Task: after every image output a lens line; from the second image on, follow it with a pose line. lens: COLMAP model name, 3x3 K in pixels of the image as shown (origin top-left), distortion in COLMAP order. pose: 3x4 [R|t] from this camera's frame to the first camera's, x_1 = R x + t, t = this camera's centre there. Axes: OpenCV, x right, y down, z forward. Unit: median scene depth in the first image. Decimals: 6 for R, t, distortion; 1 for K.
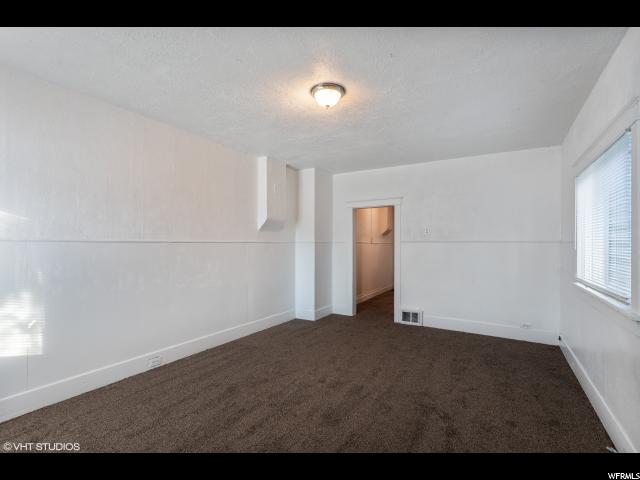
lens RADIAL K [[305.7, 0, 318.5], [0, 305.7, 242.8], [0, 0, 1]] dist [0.001182, 0.001565]
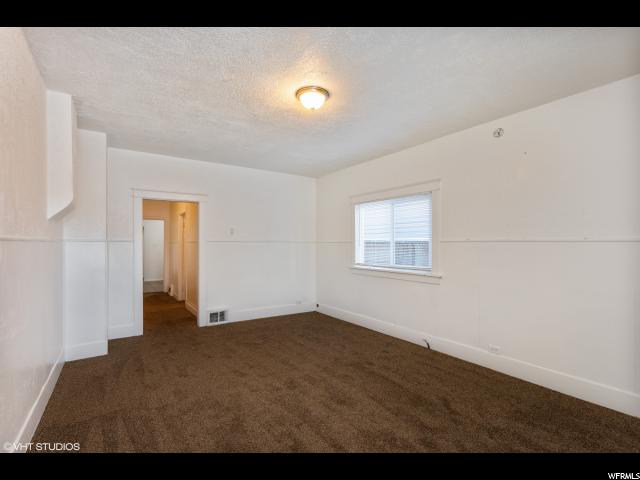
lens RADIAL K [[305.7, 0, 319.9], [0, 305.7, 239.9], [0, 0, 1]] dist [0.001182, 0.001565]
pose [[0.418143, 0.008523, 0.908341, -0.479162], [-0.000568, 0.999958, -0.009121, 0.002664], [-0.908381, 0.003298, 0.418131, 0.298027]]
